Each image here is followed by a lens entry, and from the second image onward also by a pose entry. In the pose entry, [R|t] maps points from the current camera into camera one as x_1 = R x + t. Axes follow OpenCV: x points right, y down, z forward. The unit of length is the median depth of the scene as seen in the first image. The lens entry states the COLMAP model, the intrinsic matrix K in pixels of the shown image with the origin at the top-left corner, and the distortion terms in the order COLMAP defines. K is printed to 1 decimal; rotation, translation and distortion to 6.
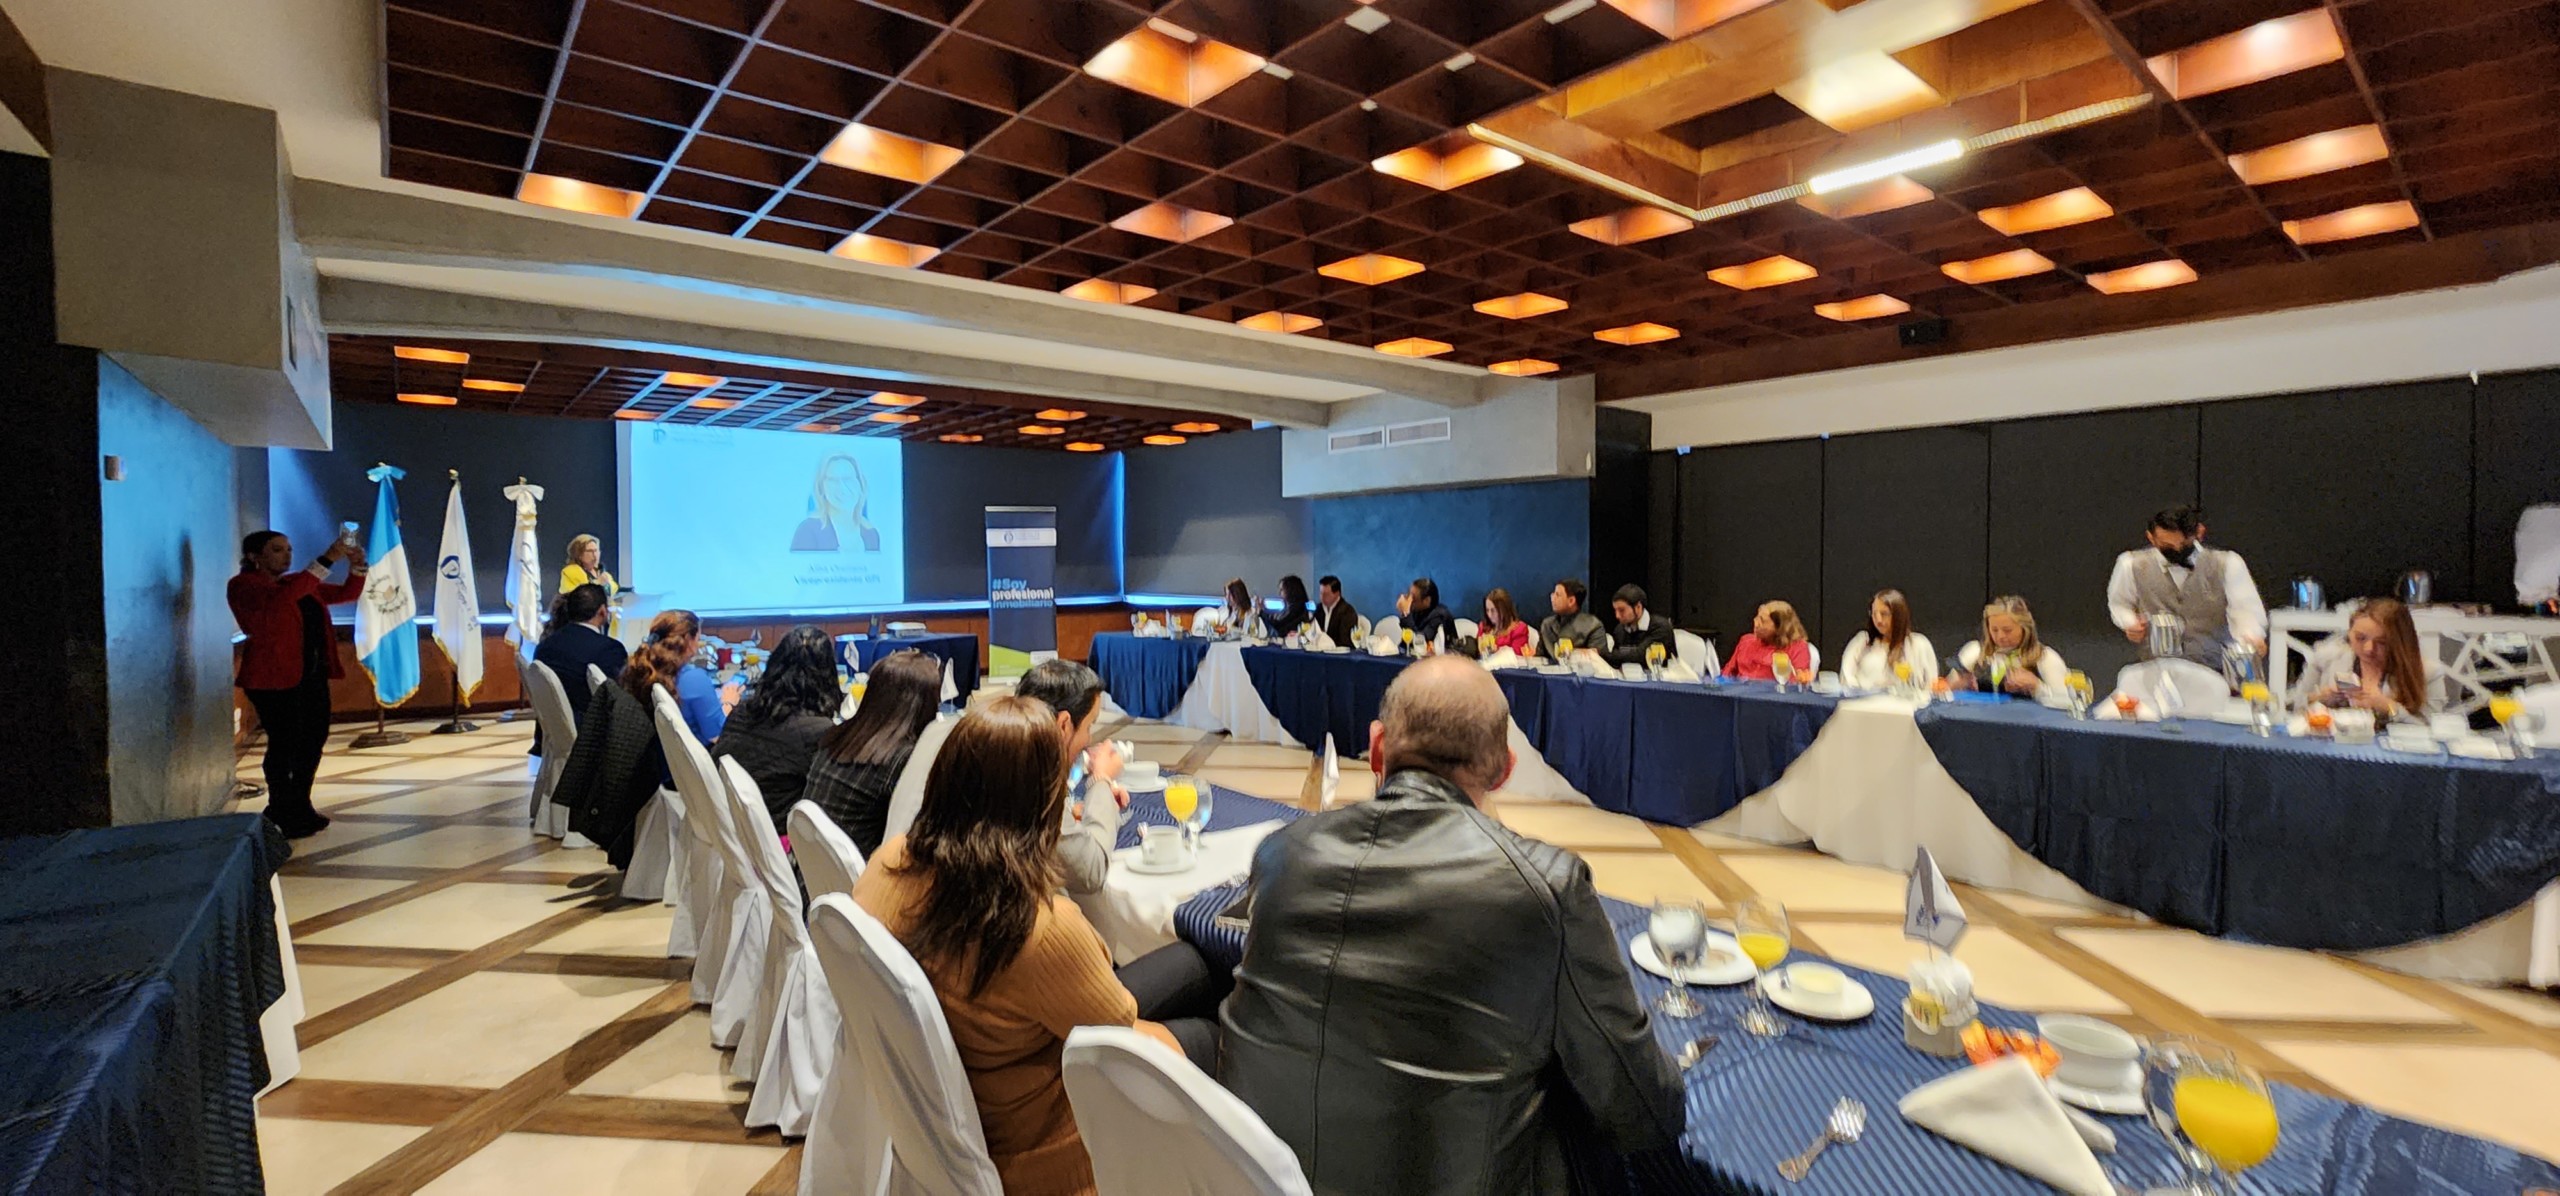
lens RADIAL K [[1048.4, 0, 1280.0], [0, 1048.4, 598.0], [0, 0, 1]] dist [-0.000501, -0.000789]
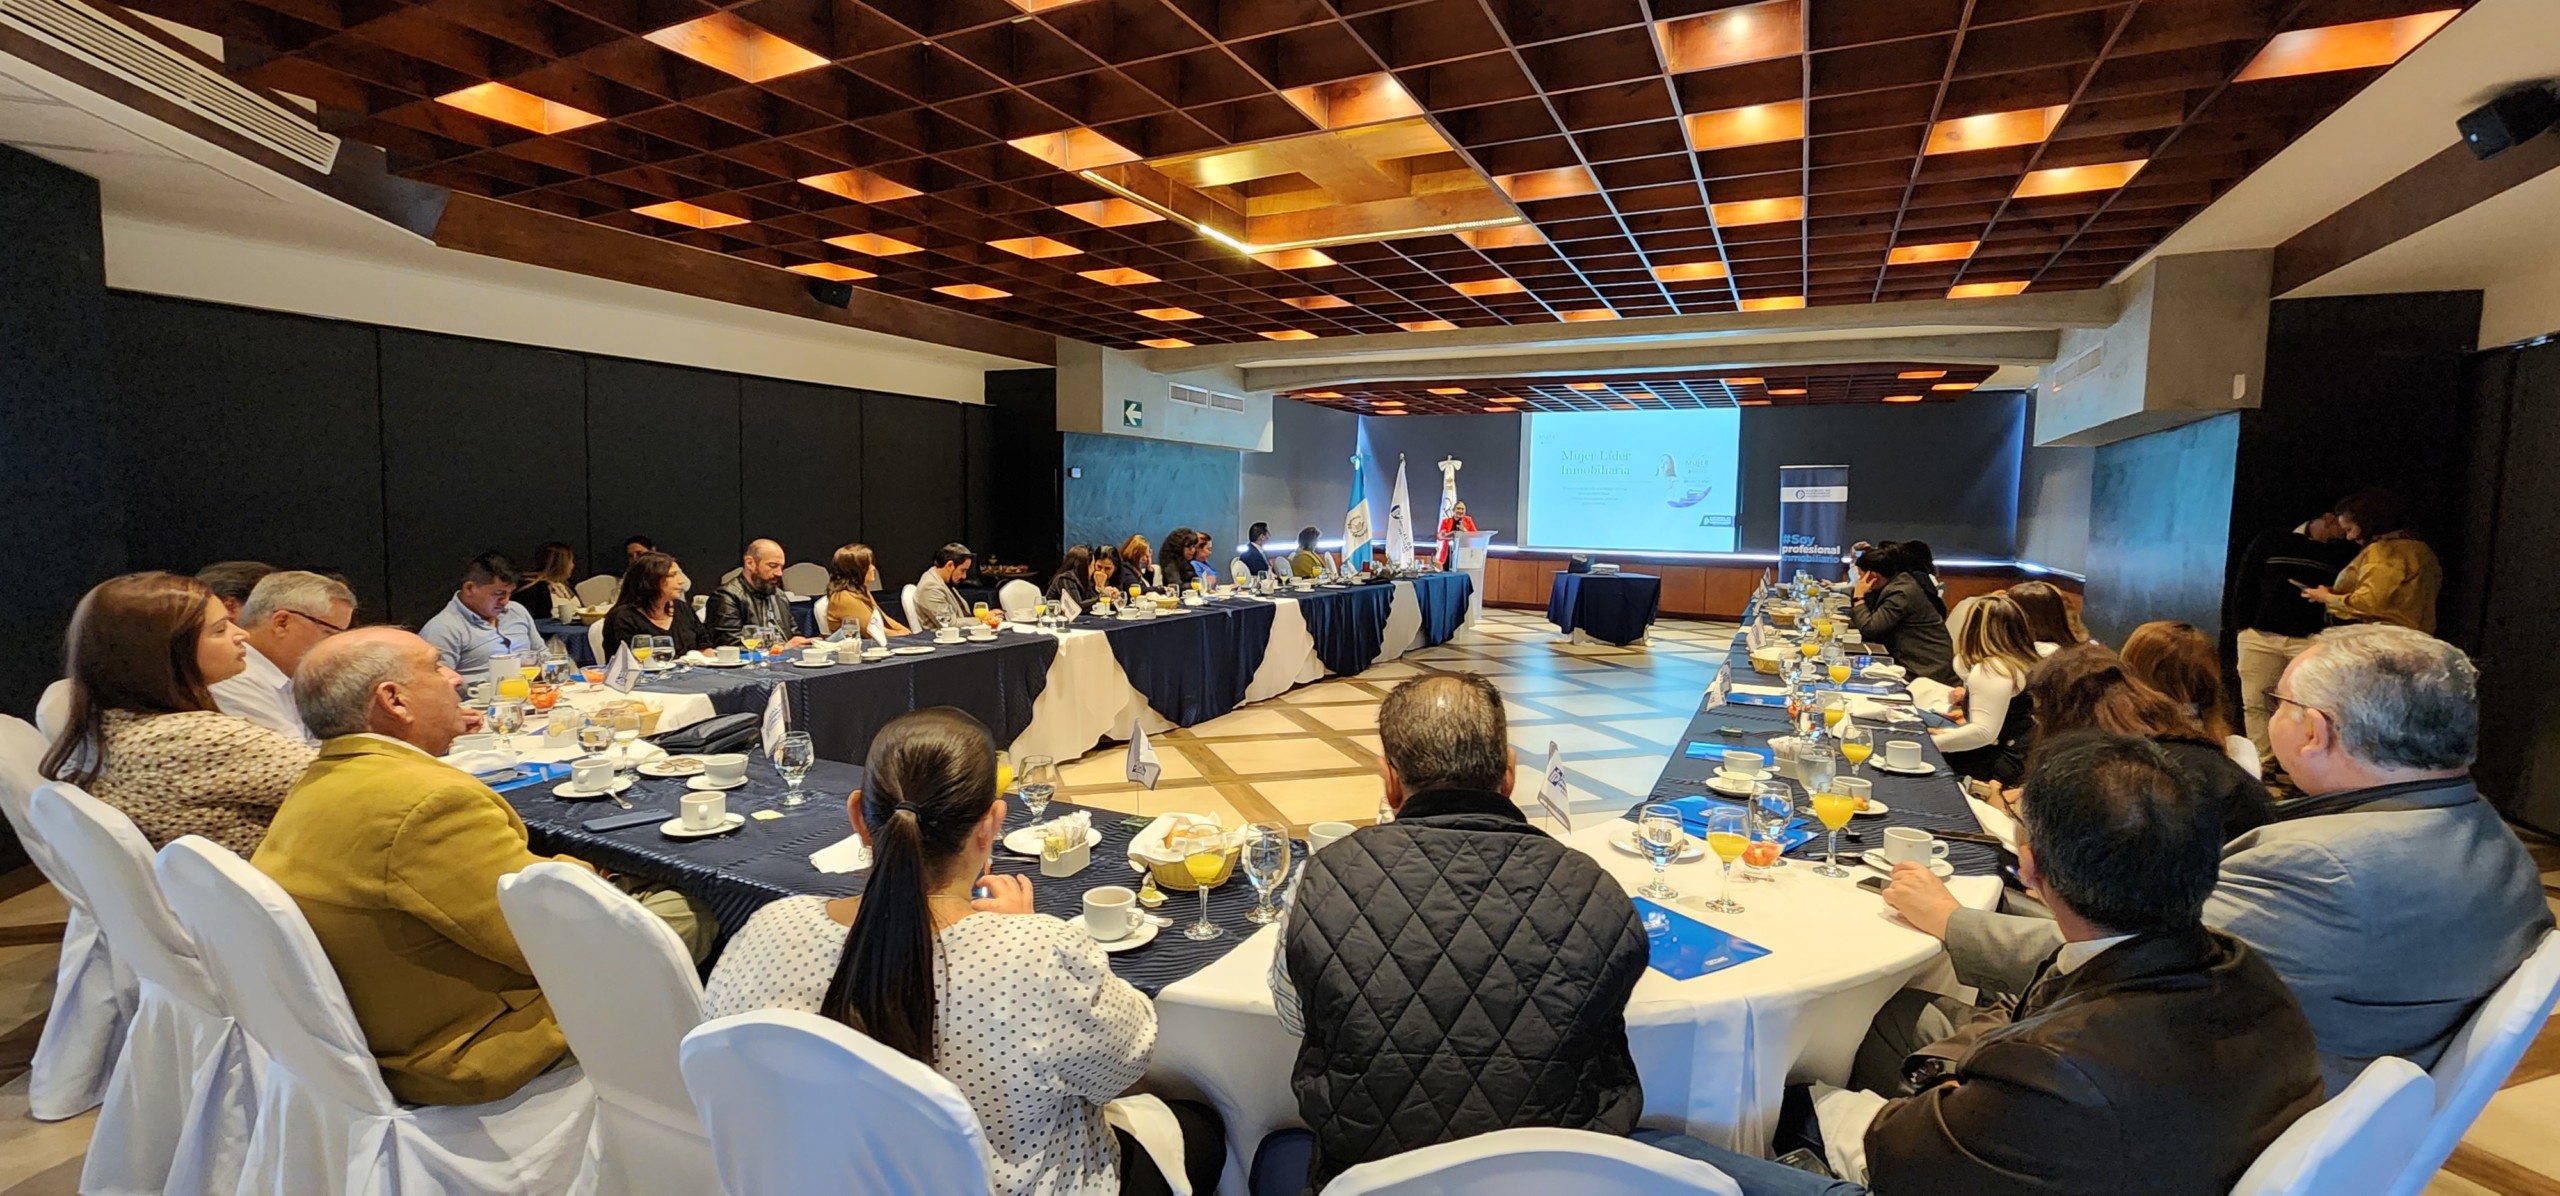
lens RADIAL K [[1040.7, 0, 1272.7], [0, 1040.7, 599.0], [0, 0, 1]] dist [-0.002560, 0.004034]
pose [[0.388837, 0.095598, -0.916333, 0.680390], [-0.050157, 0.995324, 0.082555, -0.018304], [0.919940, 0.013861, 0.391814, 0.165728]]
